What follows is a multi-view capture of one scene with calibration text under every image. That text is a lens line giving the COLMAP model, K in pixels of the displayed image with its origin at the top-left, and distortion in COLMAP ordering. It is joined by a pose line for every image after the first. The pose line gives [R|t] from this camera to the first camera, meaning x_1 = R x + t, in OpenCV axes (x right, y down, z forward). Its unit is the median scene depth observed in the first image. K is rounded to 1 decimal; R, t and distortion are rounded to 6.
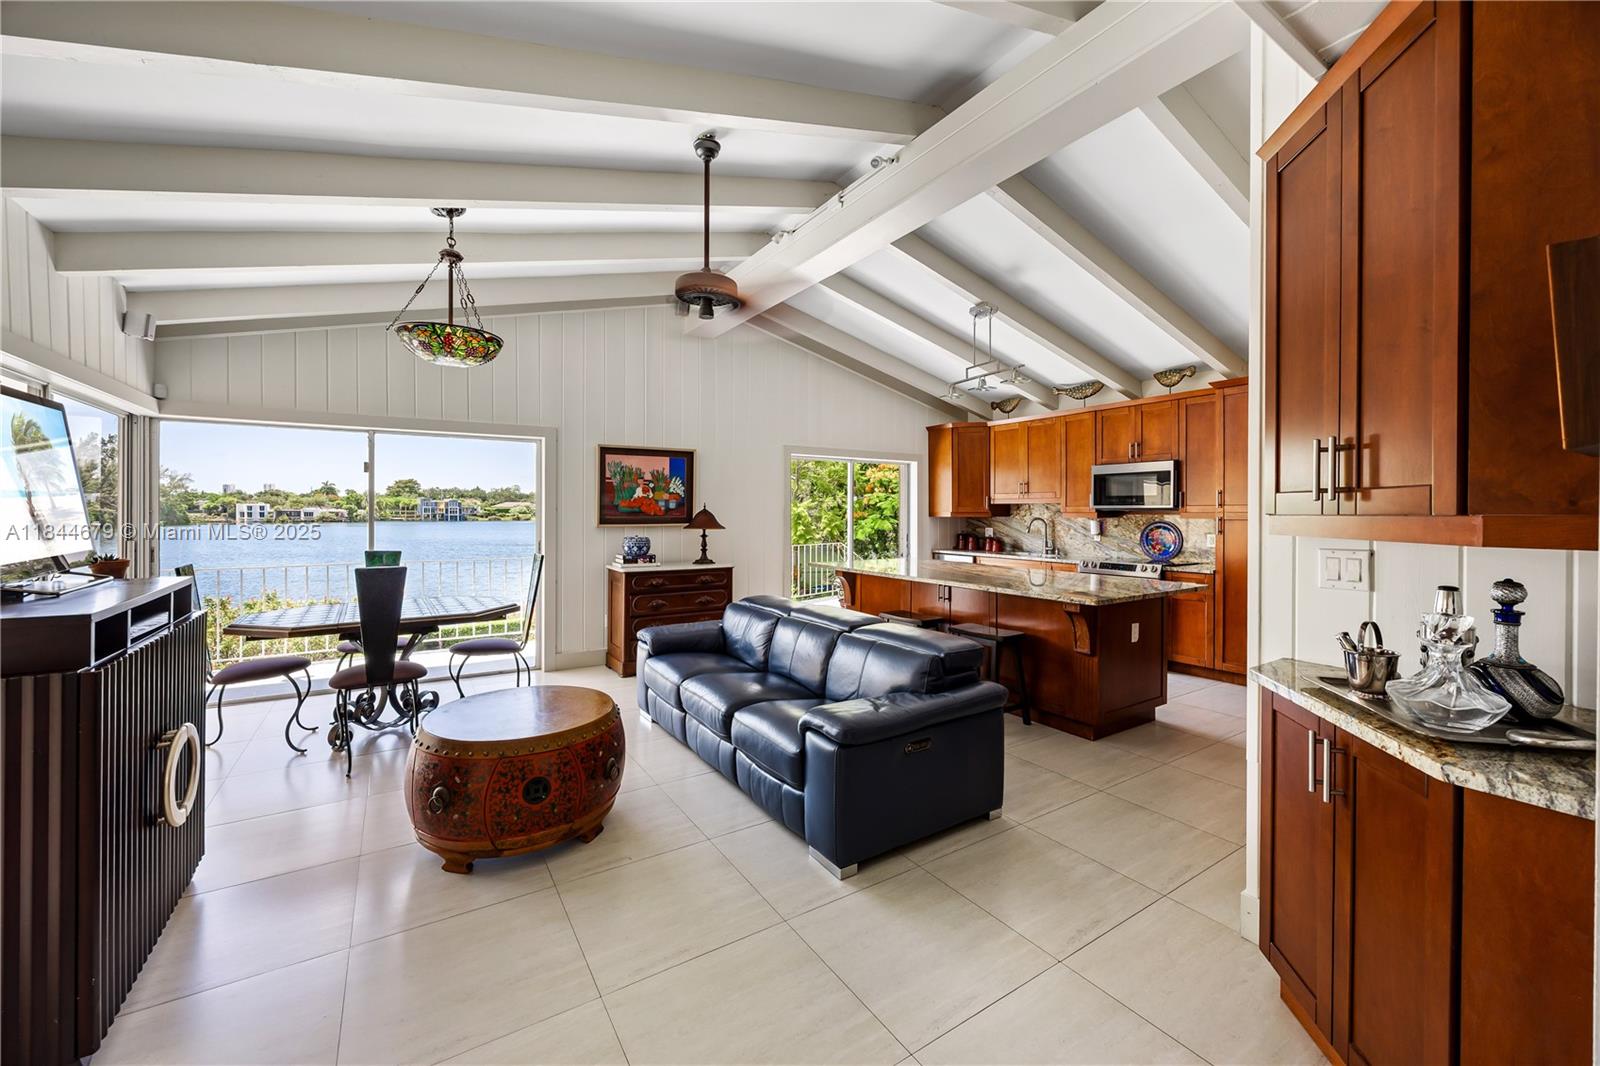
lens RADIAL K [[618.5, 0, 797.1], [0, 618.5, 512.0], [0, 0, 1]] dist [0.000675, -0.000114]
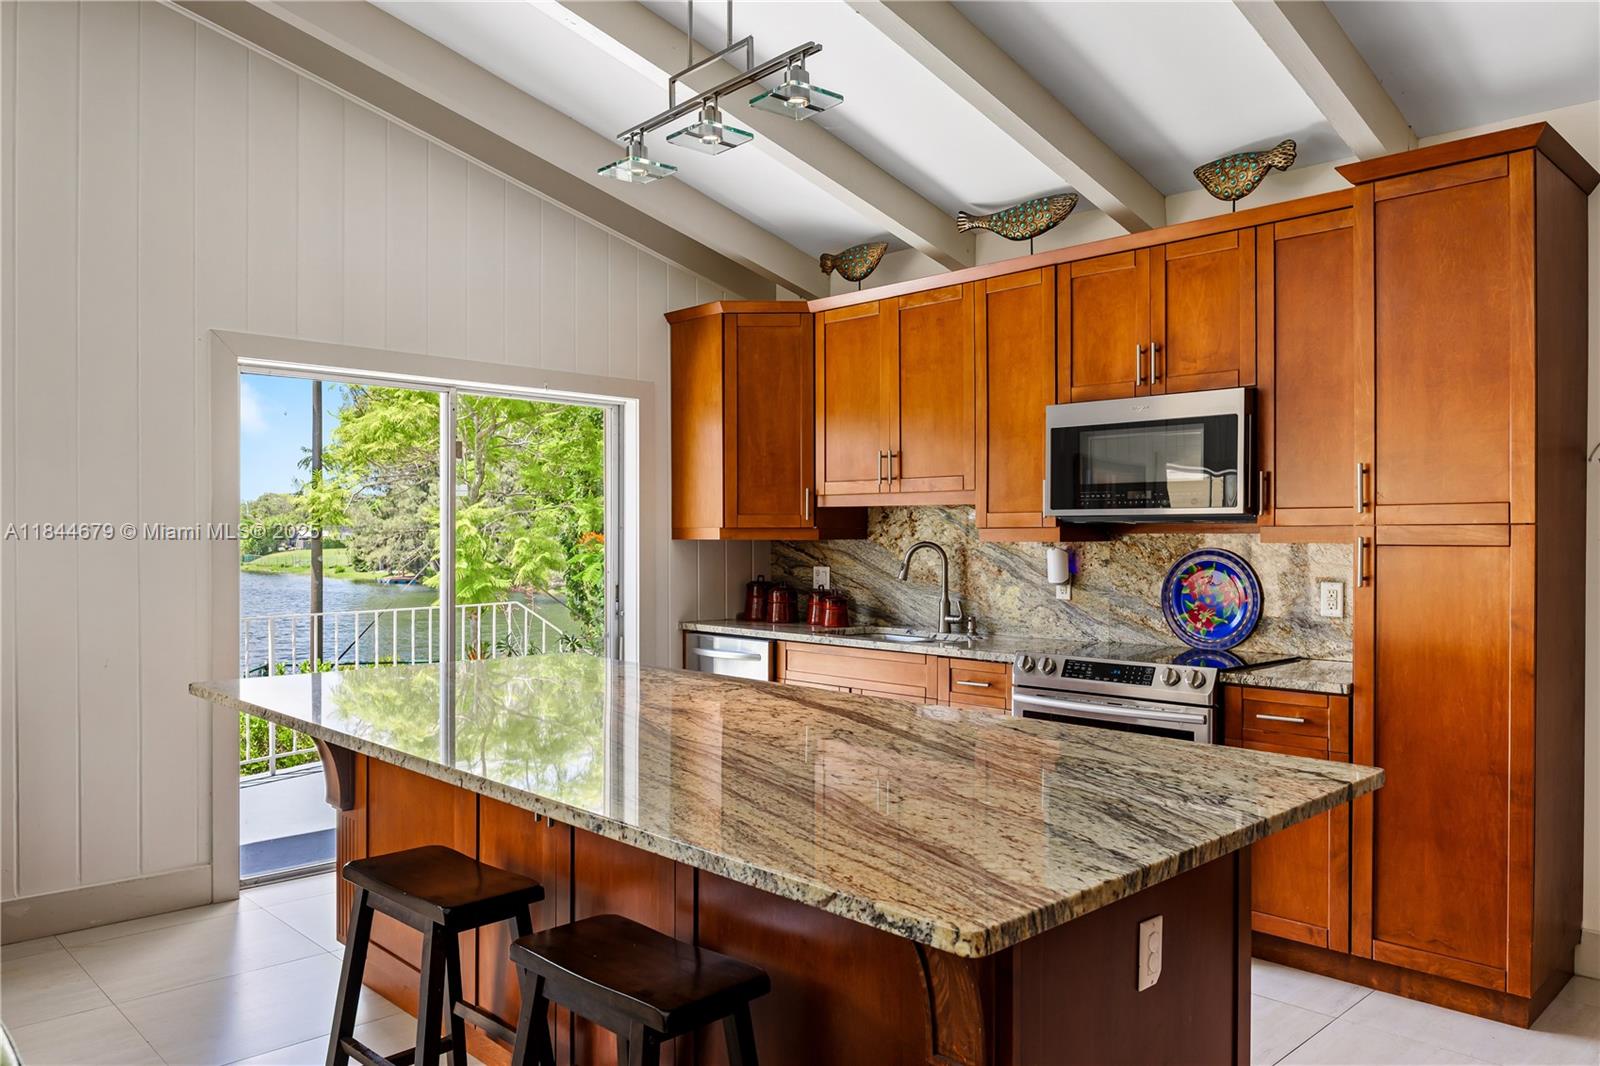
lens RADIAL K [[1146.7, 0, 800.0], [0, 1146.7, 533.0], [0, 0, 1]] dist [-0.000346, -0.000645]
pose [[0.979309, -0.000320, 0.202372, 0.200113], [0.000425, 1.000000, -0.000476, 0.005124], [-0.202372, 0.000552, 0.979309, 0.366652]]
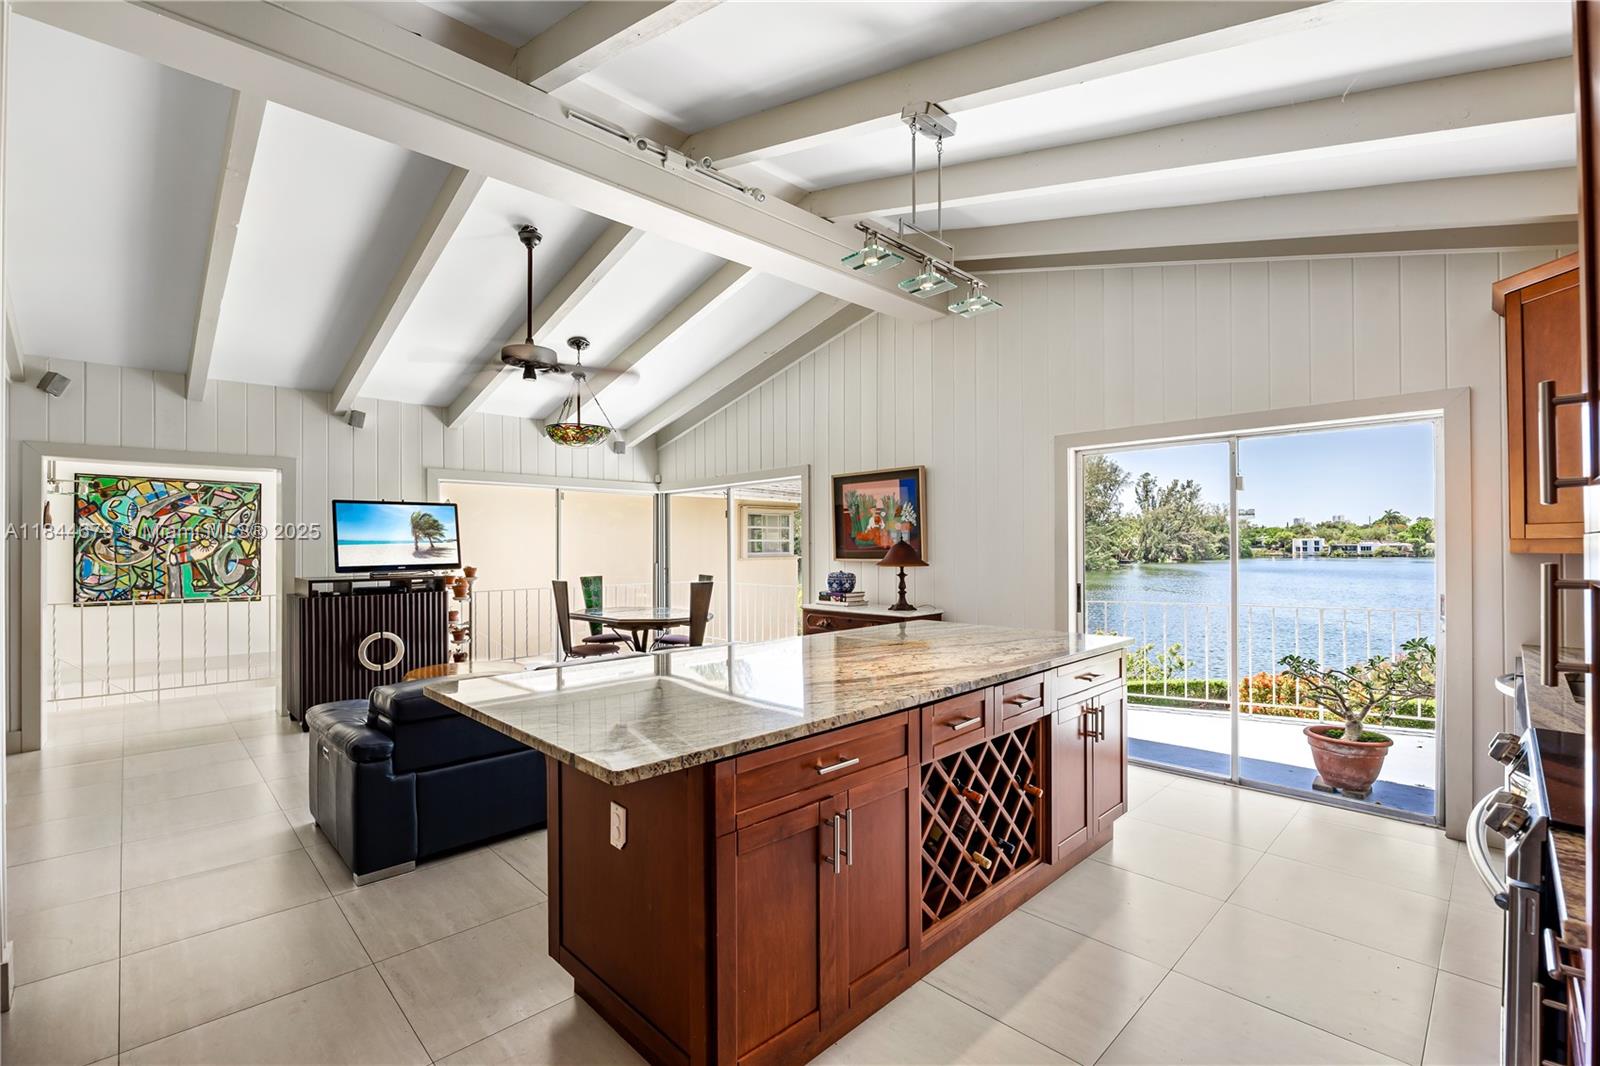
lens RADIAL K [[697.5, 0, 793.4], [0, 697.5, 541.1], [0, 0, 1]] dist [-0.002547, -0.000017]
pose [[0.194679, -0.011983, -0.980794, 0.712024], [0.005235, 0.999924, -0.011178, 0.004746], [0.980853, -0.002959, 0.194727, 0.703618]]
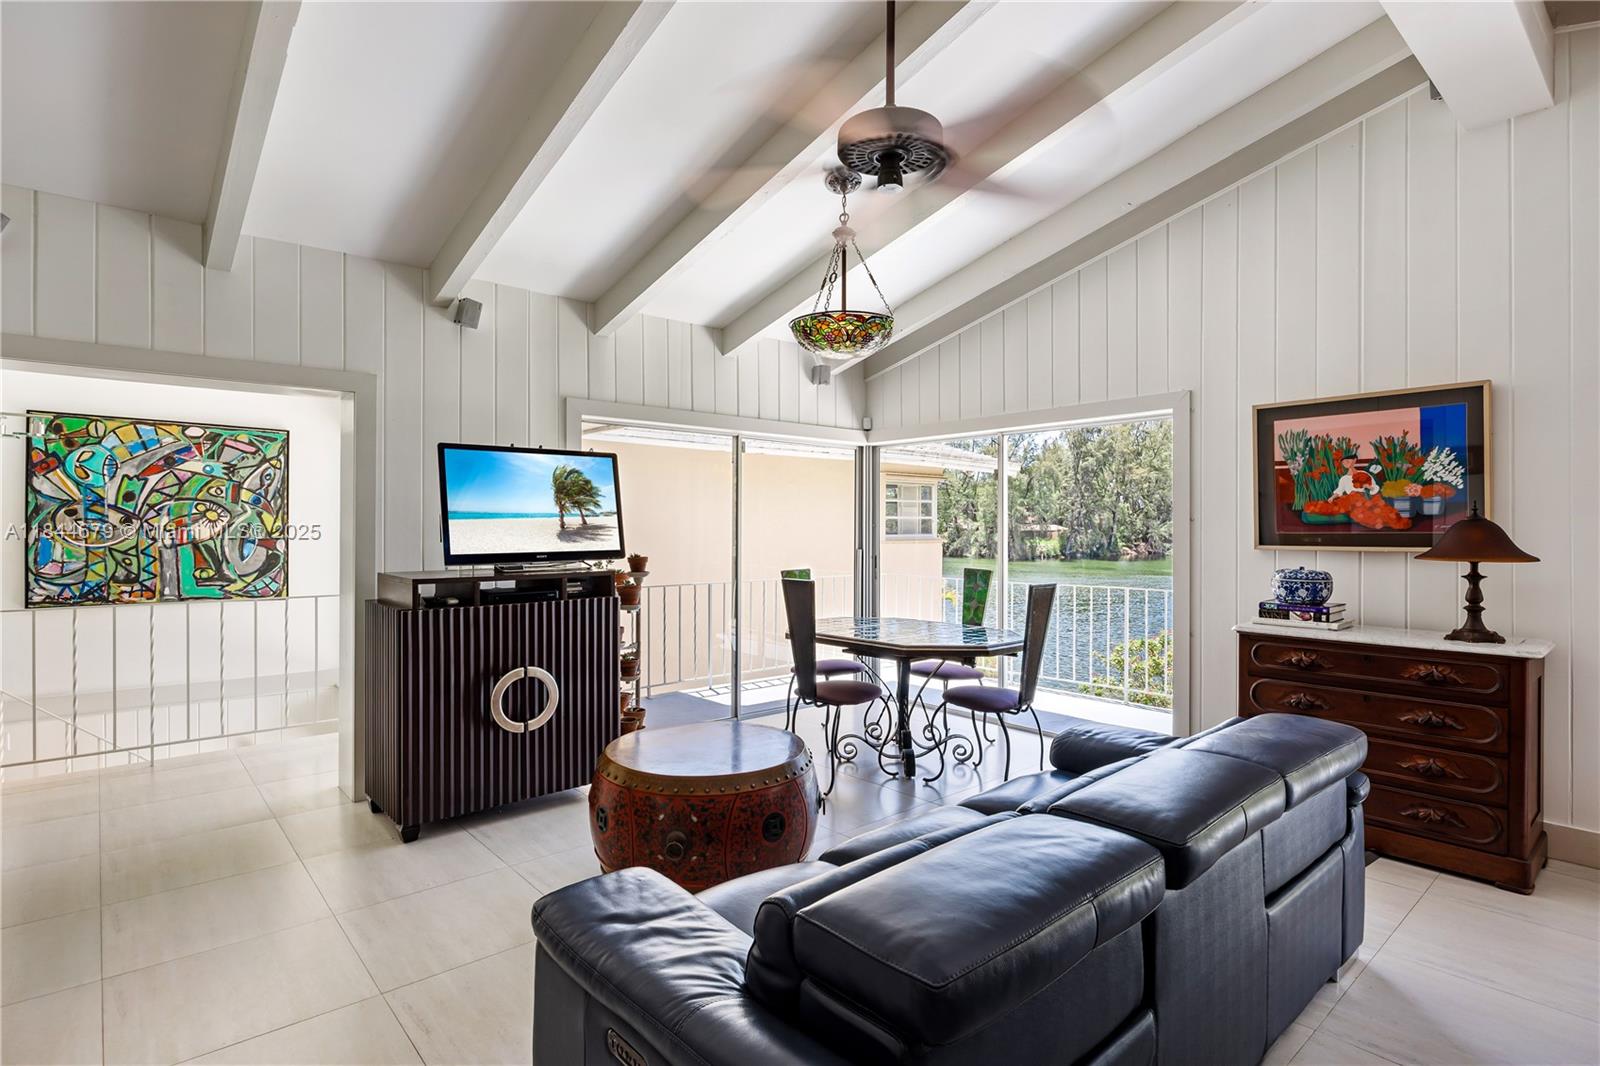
lens RADIAL K [[807.6, 0, 812.3], [0, 807.6, 524.1], [0, 0, 1]] dist [0.000576, -0.000642]
pose [[0.157497, -0.005388, -0.987505, 0.342947], [-0.000056, 0.999985, -0.005465, 0.004707], [0.987519, 0.000916, 0.157495, 0.460745]]
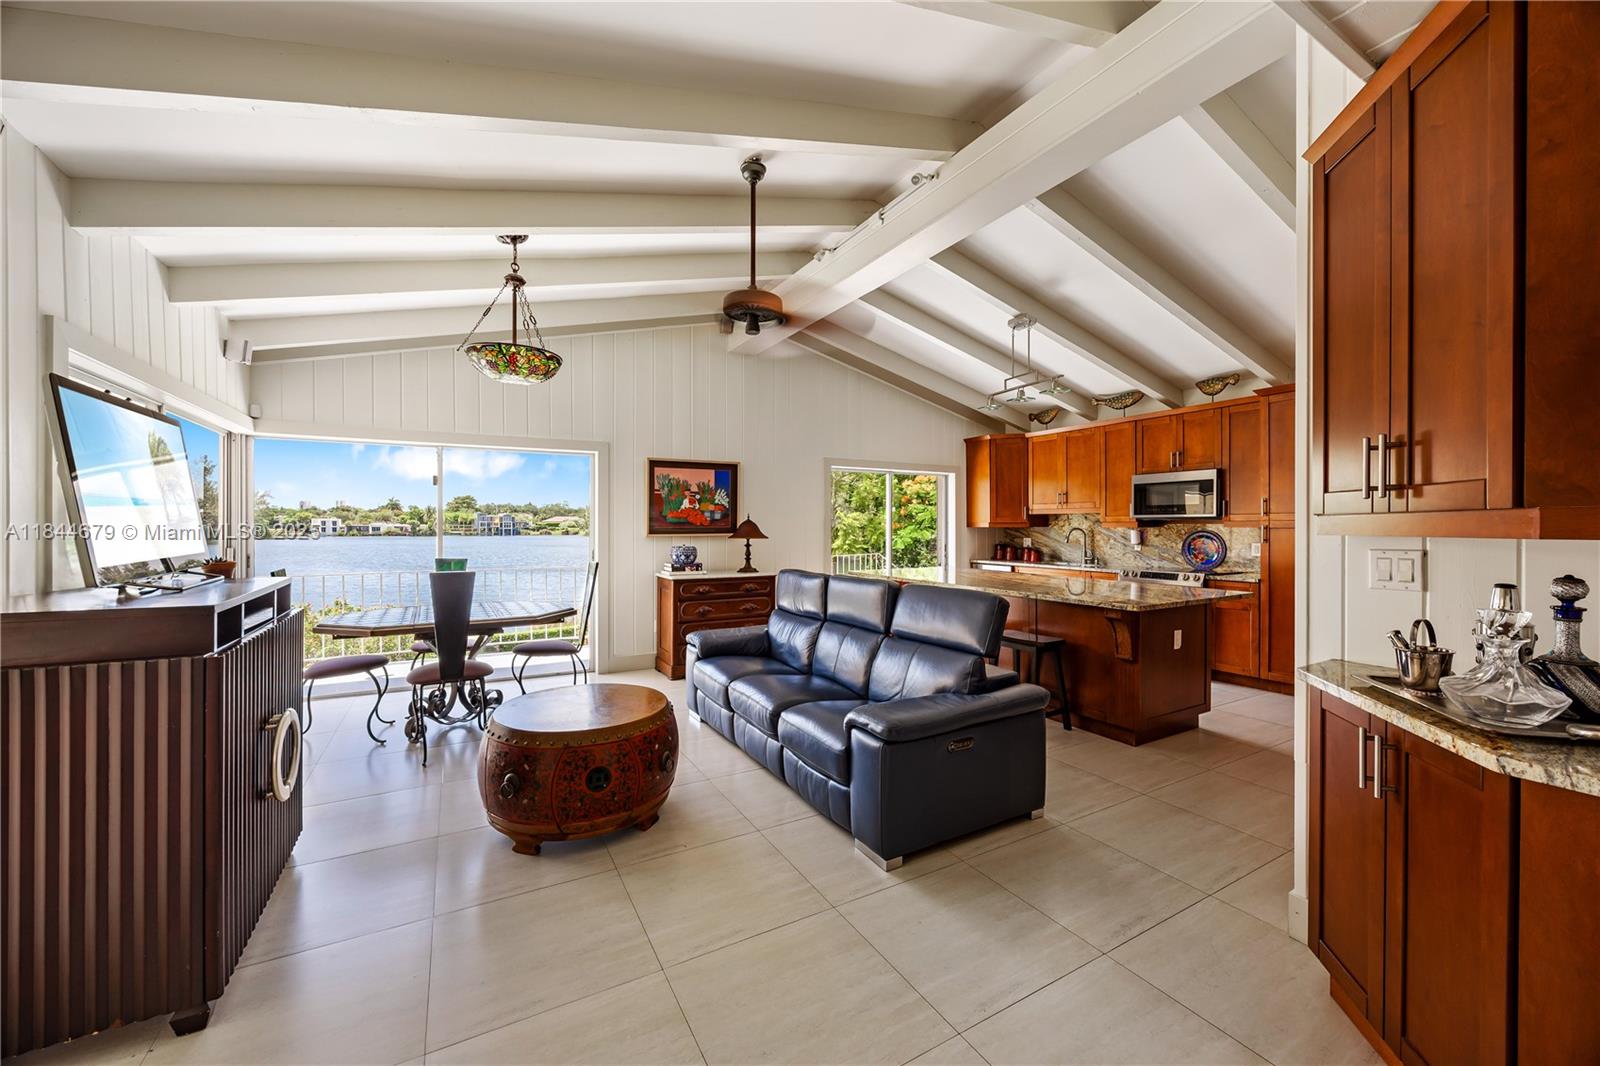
lens RADIAL K [[604.4, 0, 800.7], [0, 604.4, 525.2], [0, 0, 1]] dist [-0.001018, -0.000160]
pose [[0.998473, -0.002437, -0.055184, -0.006194], [0.002398, 0.999997, -0.000768, 0.006133], [0.055186, 0.000634, 0.998476, -0.007733]]
